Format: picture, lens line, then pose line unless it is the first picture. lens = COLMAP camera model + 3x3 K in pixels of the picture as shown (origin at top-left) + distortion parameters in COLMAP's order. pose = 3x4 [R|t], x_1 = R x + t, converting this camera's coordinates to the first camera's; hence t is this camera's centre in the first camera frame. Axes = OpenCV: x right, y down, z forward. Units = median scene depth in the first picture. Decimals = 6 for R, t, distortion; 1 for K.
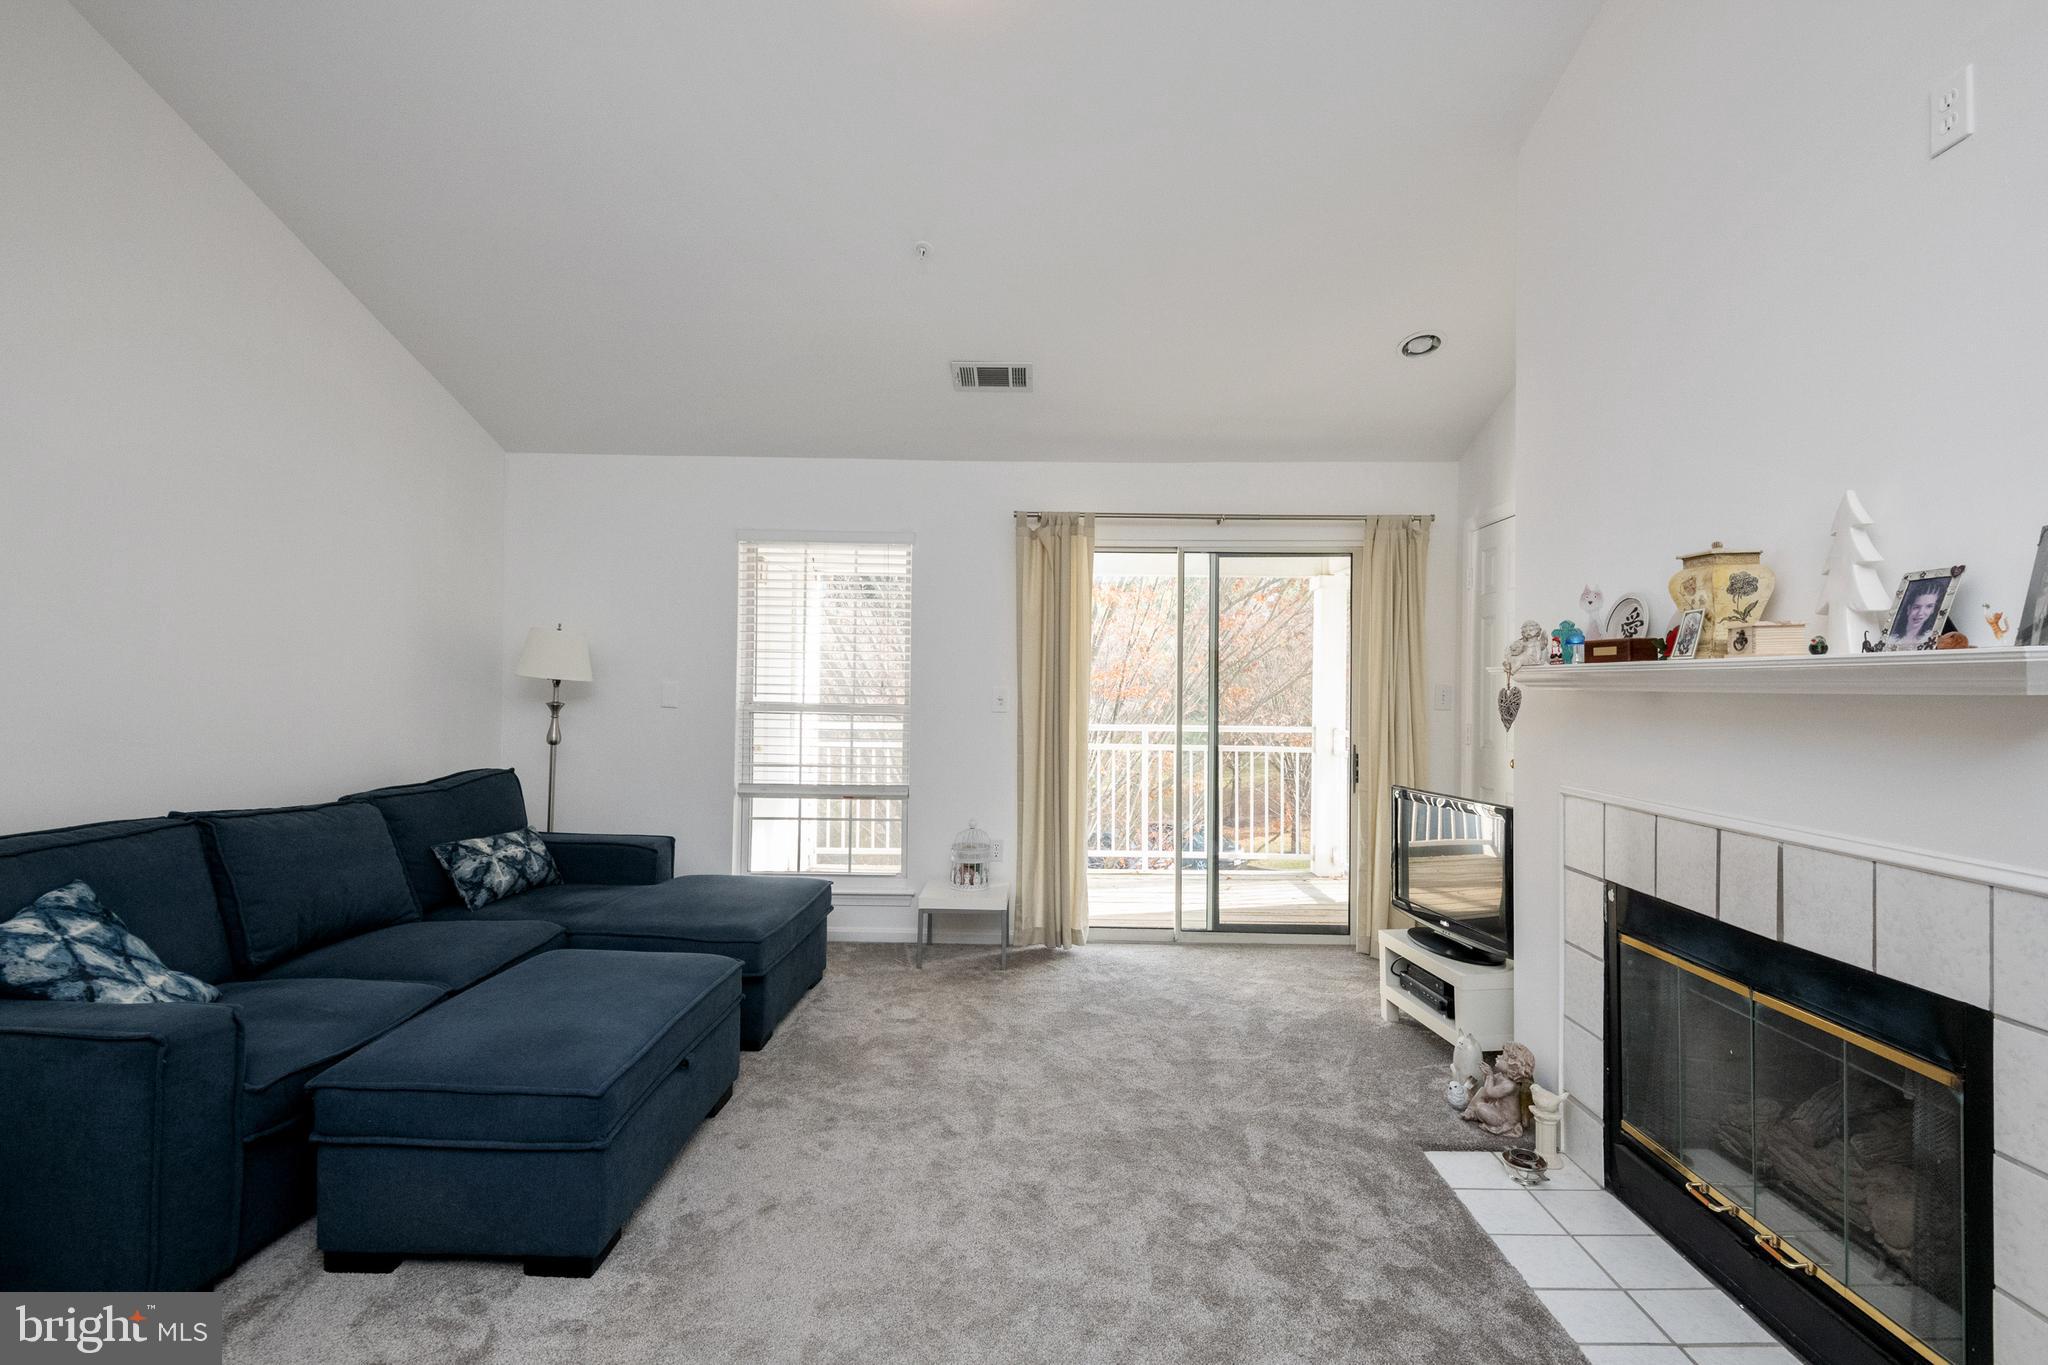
lens RADIAL K [[961.0, 0, 1034.6], [0, 961.0, 682.7], [0, 0, 1]] dist [0.019762, -0.012372]
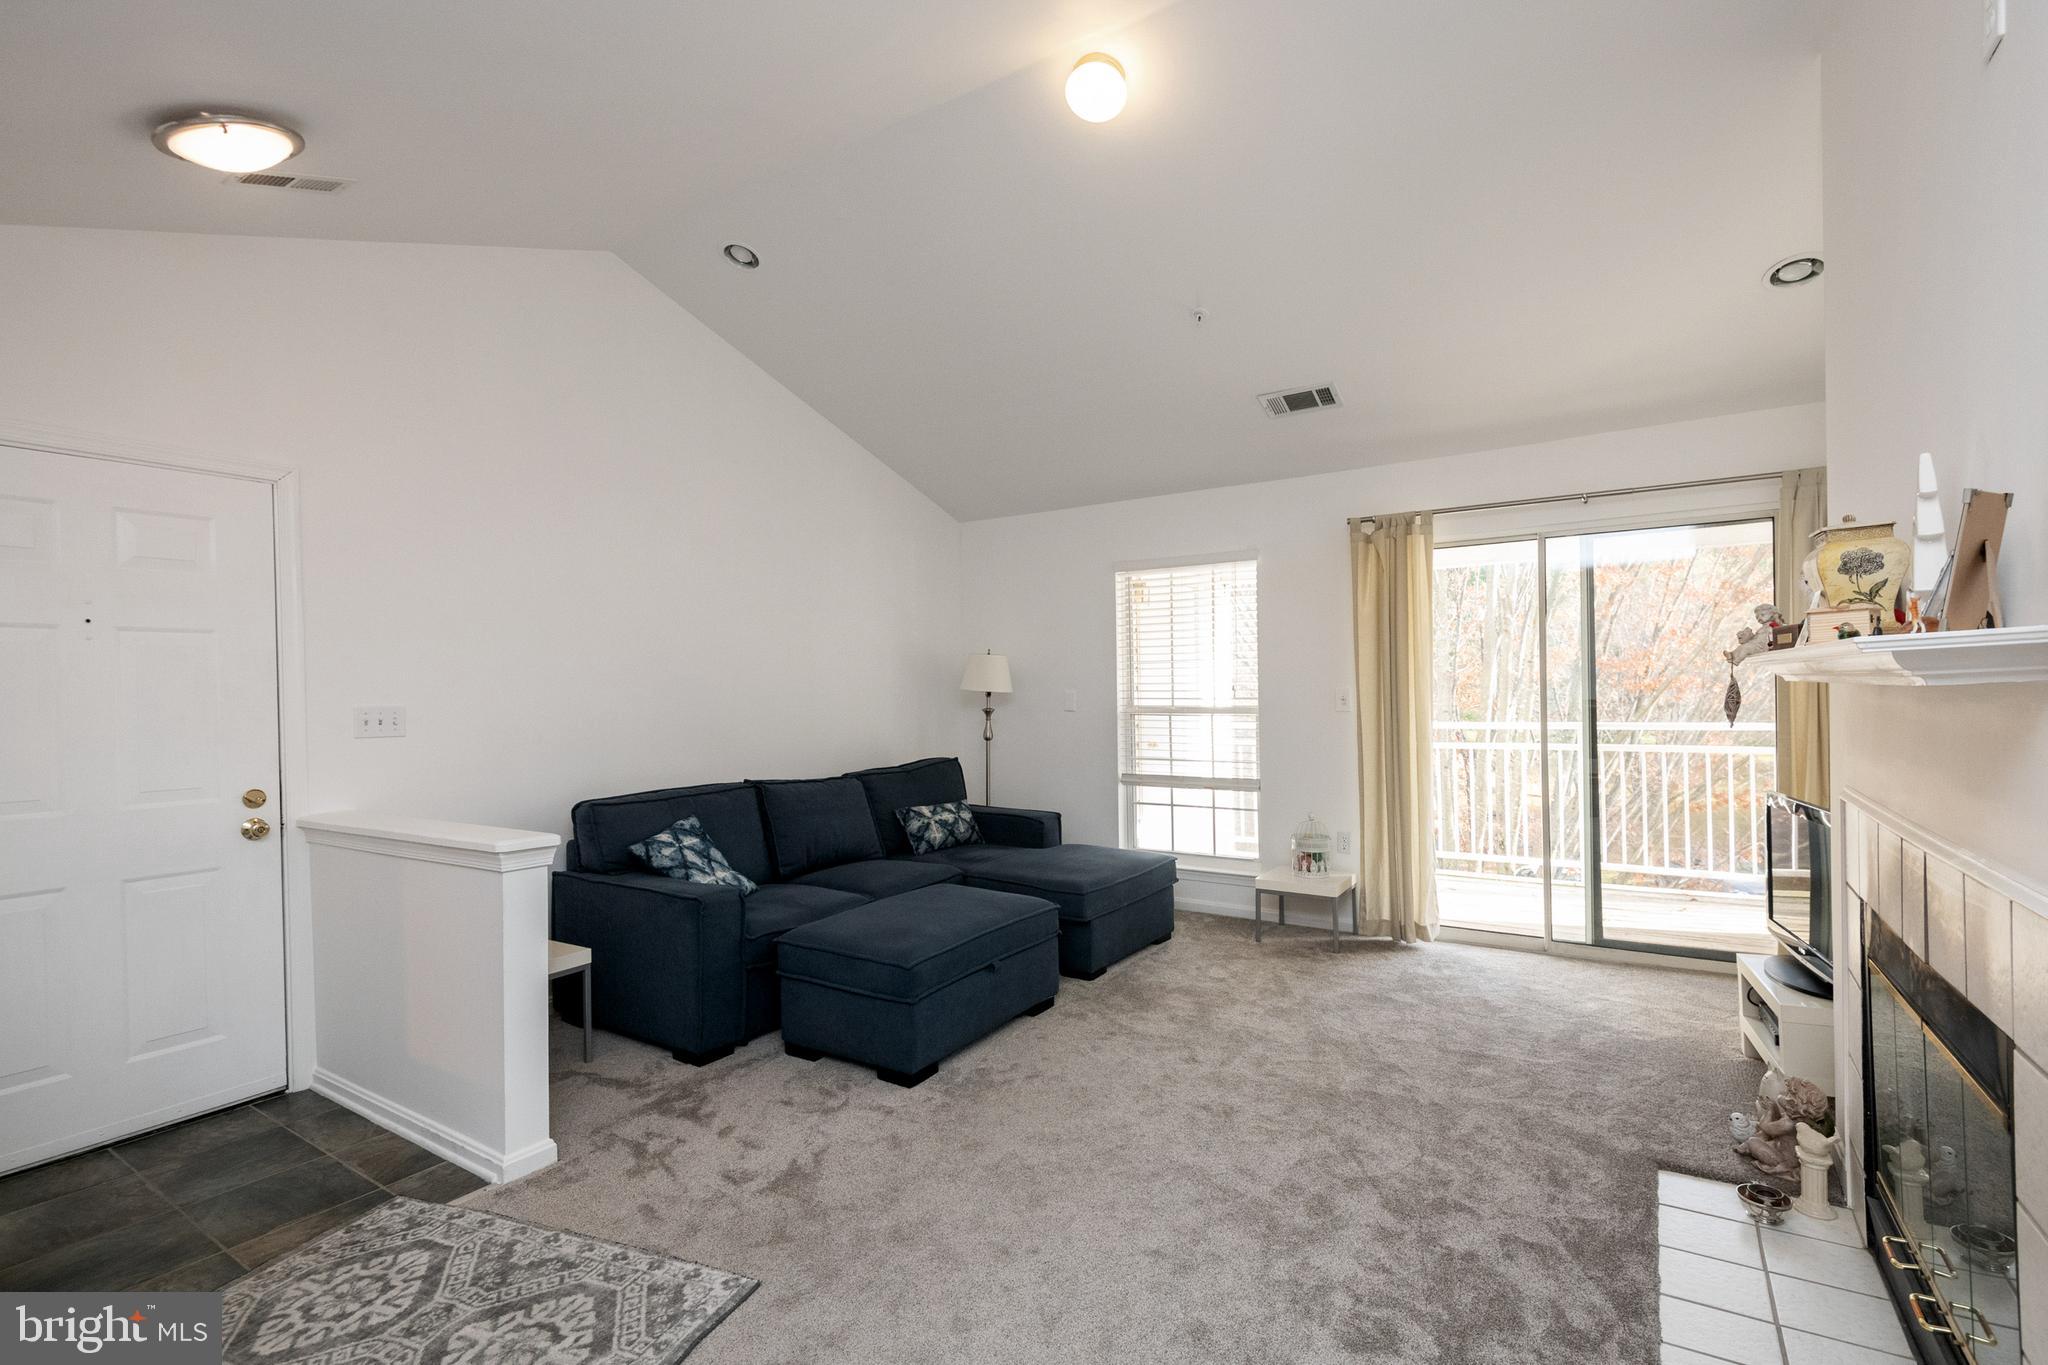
lens RADIAL K [[937.3, 0, 1022.5], [0, 937.3, 703.8], [0, 0, 1]] dist [0.035124, -0.018696]
pose [[0.846943, -0.017550, -0.531393, 0.310650], [0.028898, 0.999497, 0.013048, -0.002707], [0.530897, -0.026407, 0.847025, -0.092485]]
